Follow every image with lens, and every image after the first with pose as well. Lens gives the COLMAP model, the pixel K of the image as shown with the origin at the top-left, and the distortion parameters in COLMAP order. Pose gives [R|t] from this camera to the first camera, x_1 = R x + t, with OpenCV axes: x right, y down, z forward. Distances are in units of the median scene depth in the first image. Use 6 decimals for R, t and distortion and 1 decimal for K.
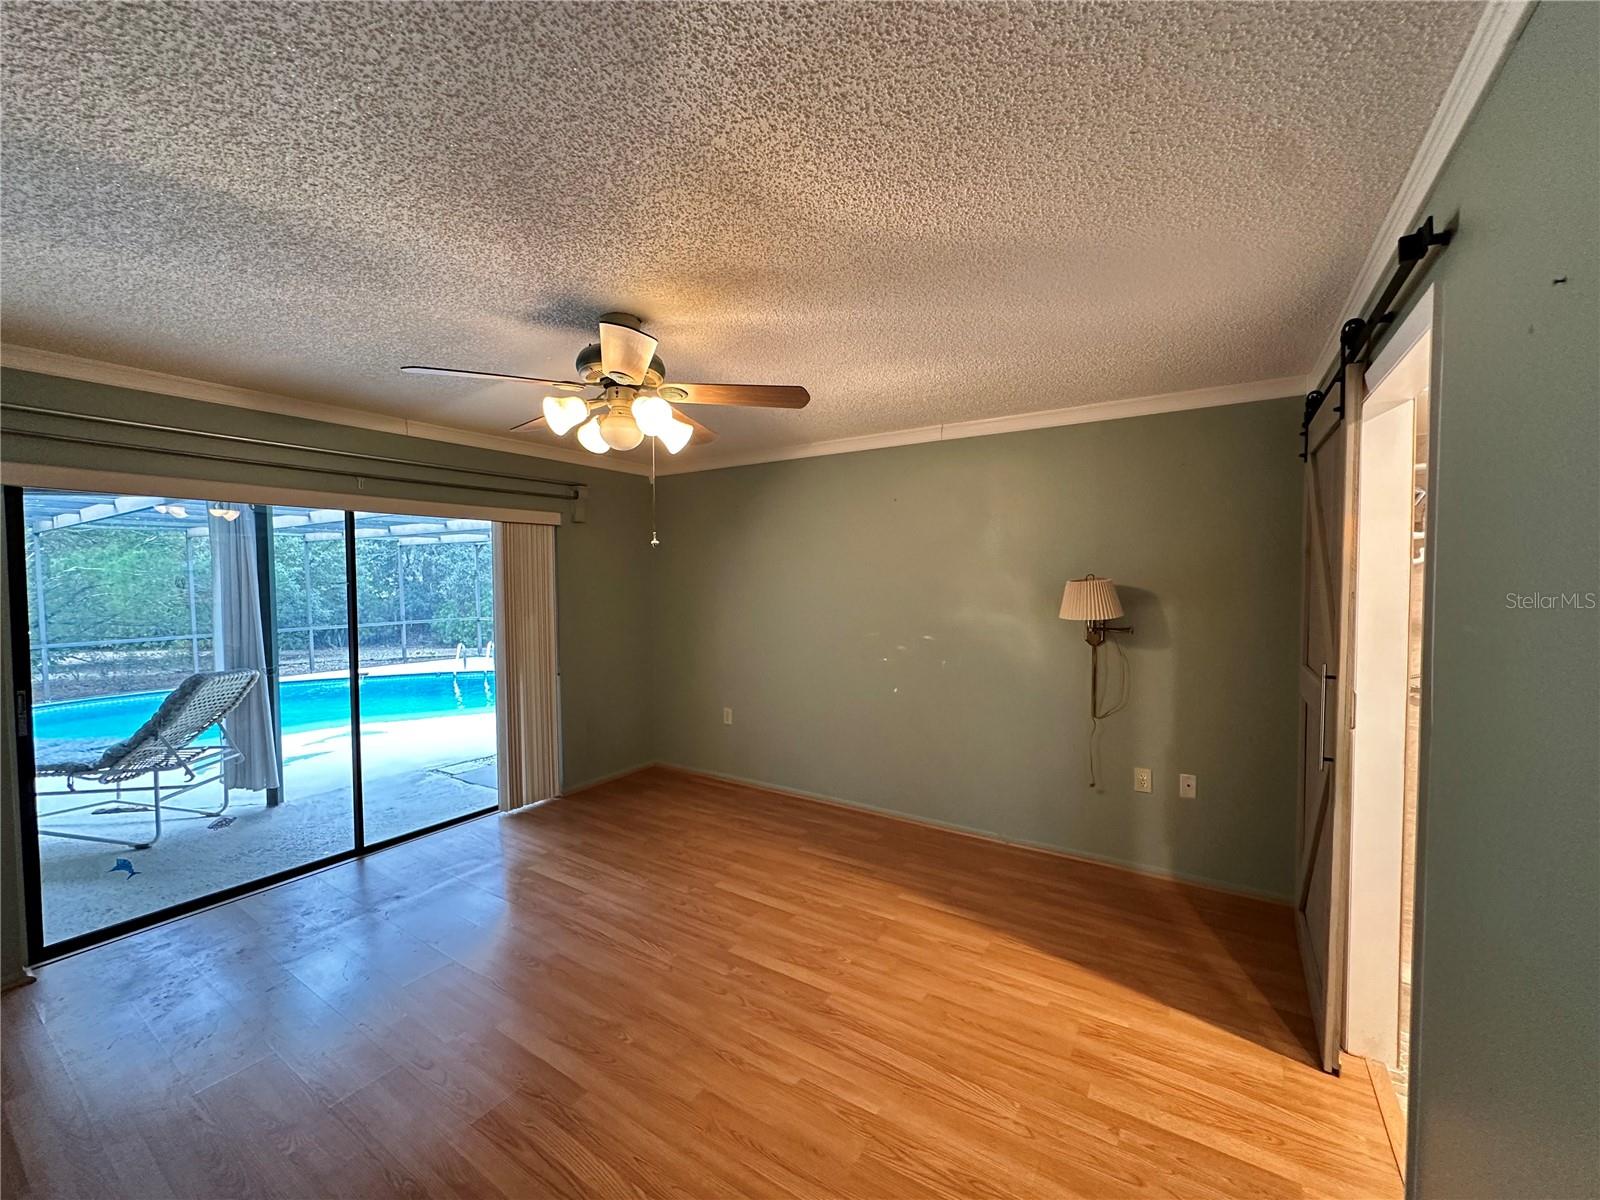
lens RADIAL K [[637.6, 0, 801.3], [0, 637.6, 601.0], [0, 0, 1]] dist [-0.003152, 0.000469]
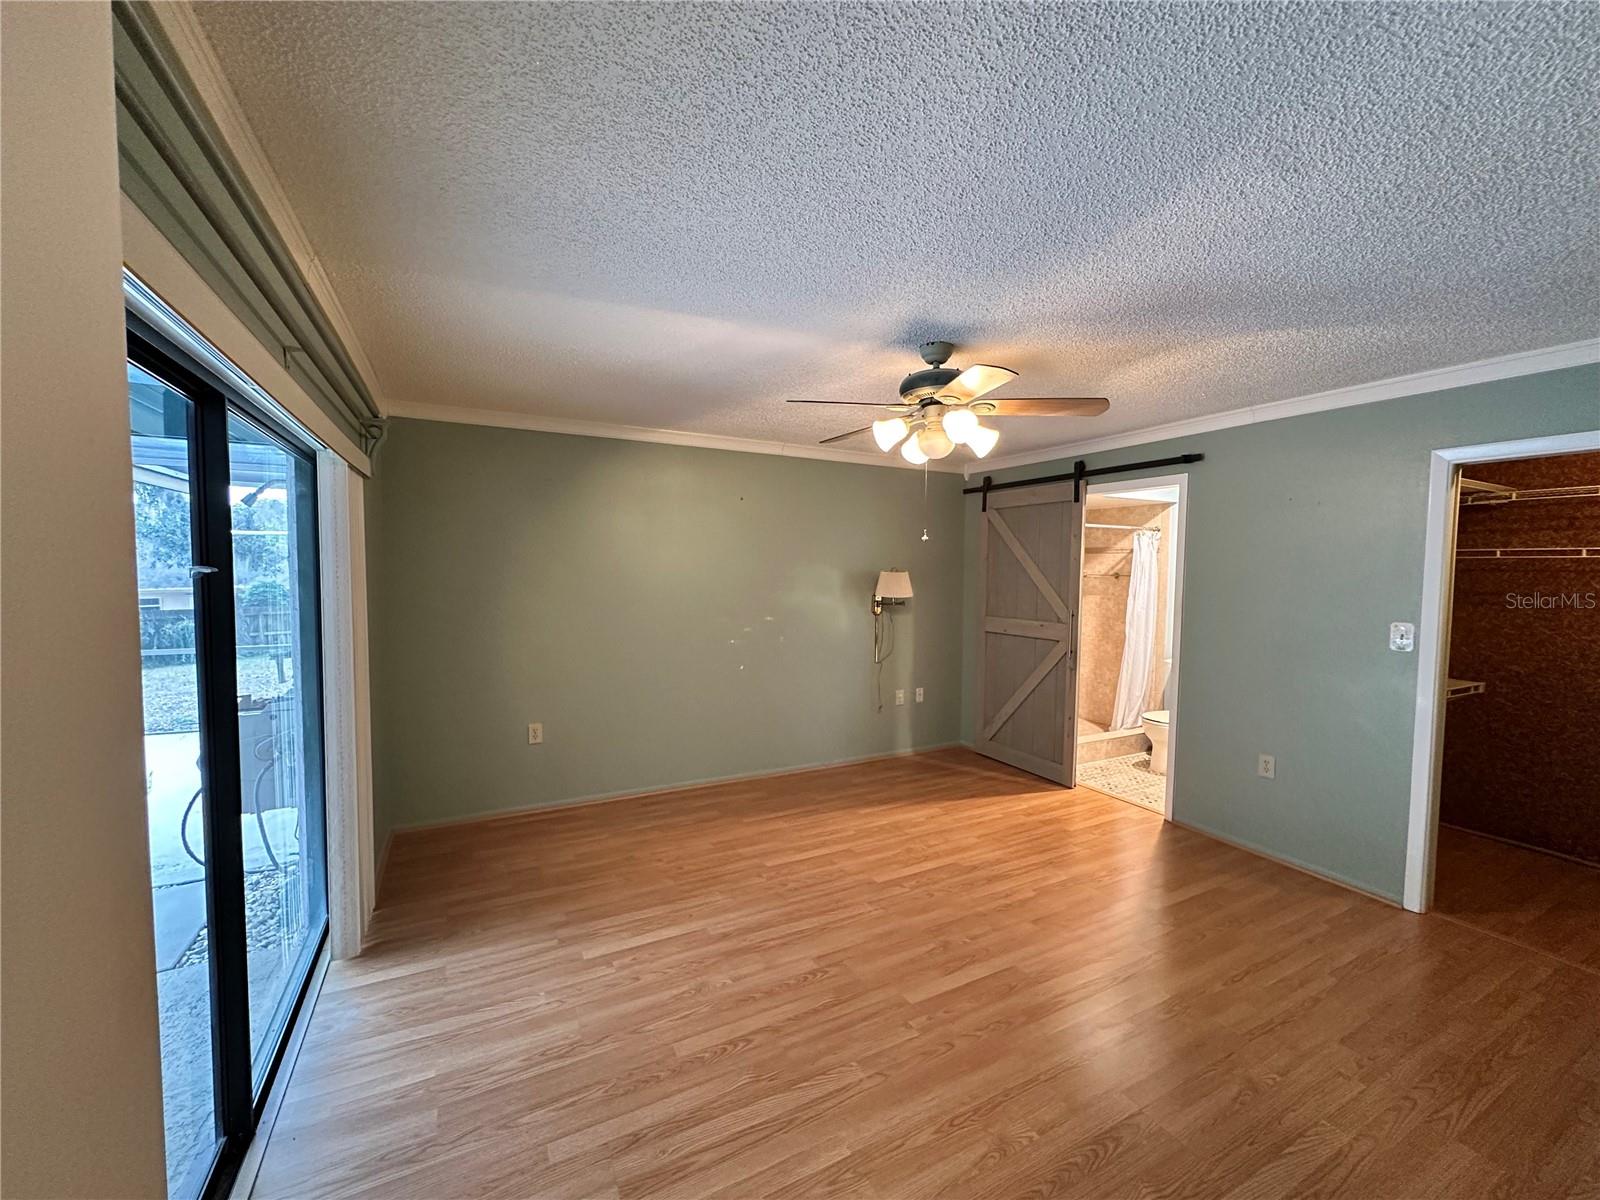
lens RADIAL K [[637.6, 0, 801.9], [0, 637.6, 600.4], [0, 0, 1]] dist [-0.003152, 0.000469]
pose [[0.485908, -0.032727, 0.873397, -1.004248], [0.019654, 0.999455, 0.026516, -0.009177], [-0.873789, 0.004281, 0.486286, 0.452839]]
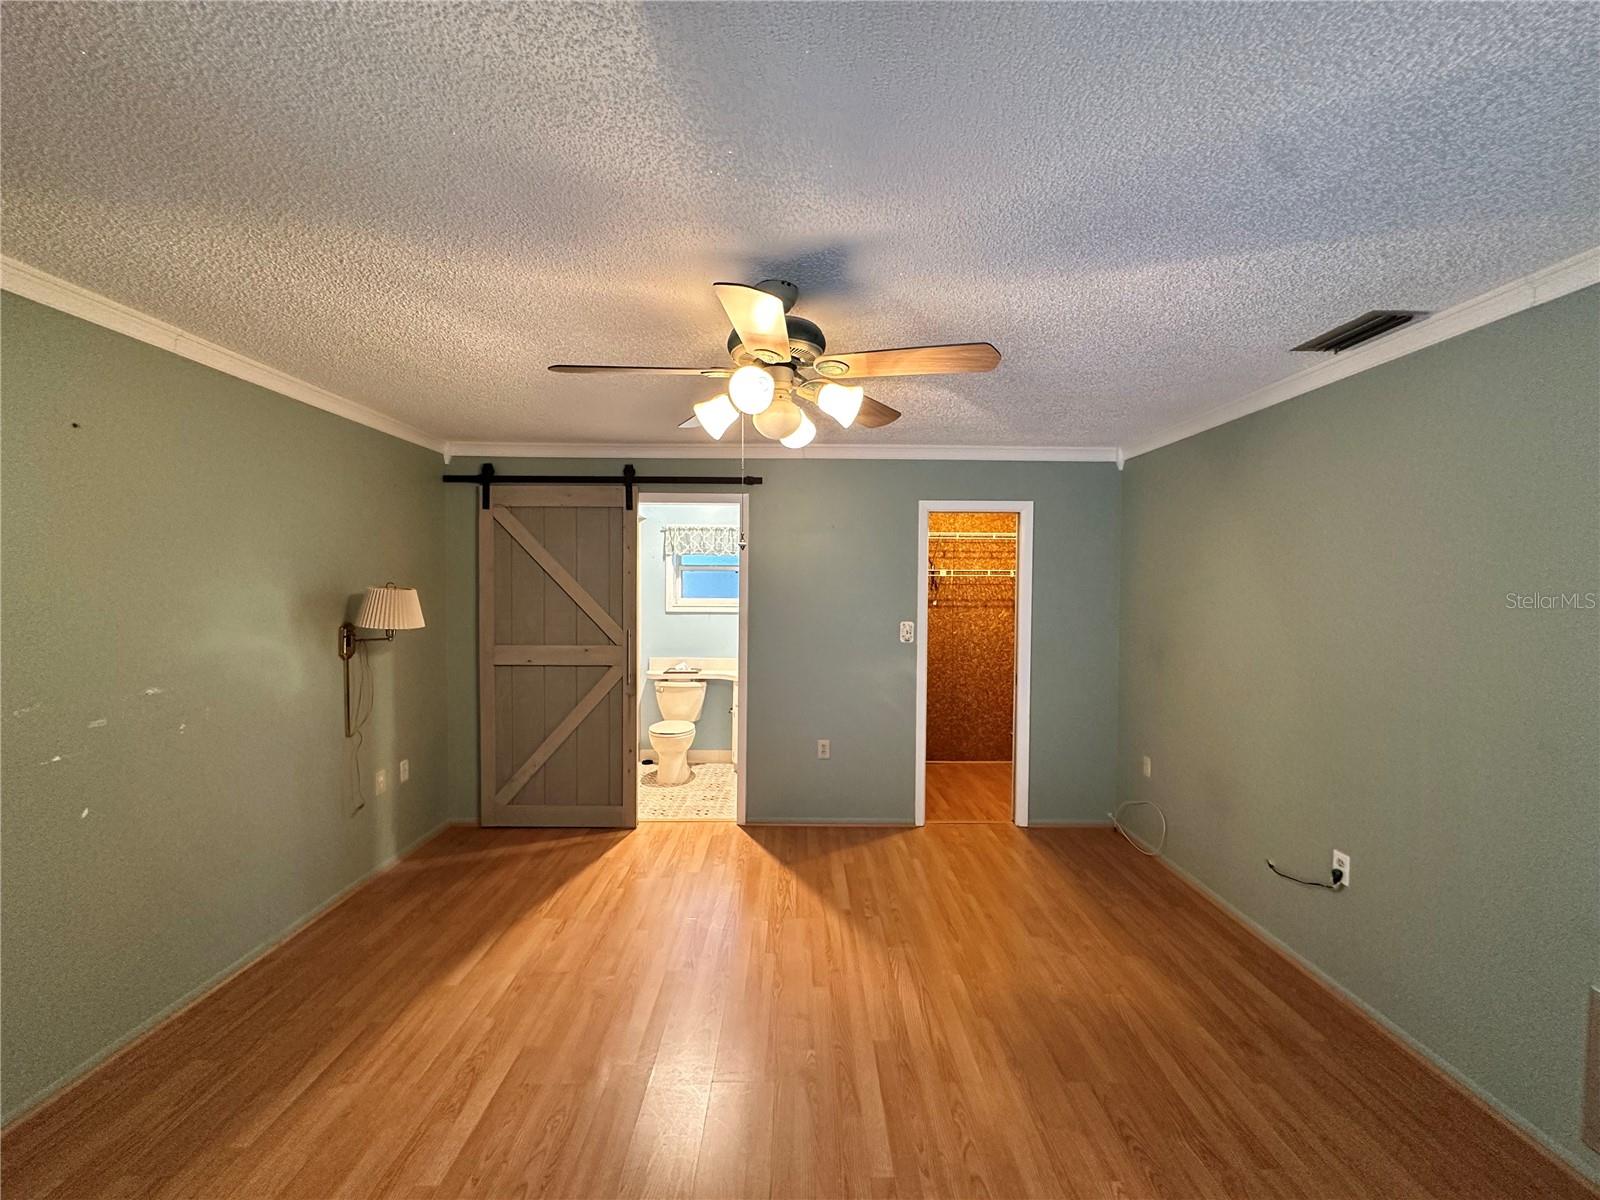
lens RADIAL K [[637.6, 0, 800.4], [0, 637.6, 598.8], [0, 0, 1]] dist [-0.003152, 0.000469]
pose [[-0.556397, -0.012465, 0.830823, -0.722542], [0.030878, 0.998887, 0.035666, -0.033555], [-0.830343, 0.045499, -0.555392, 1.030136]]
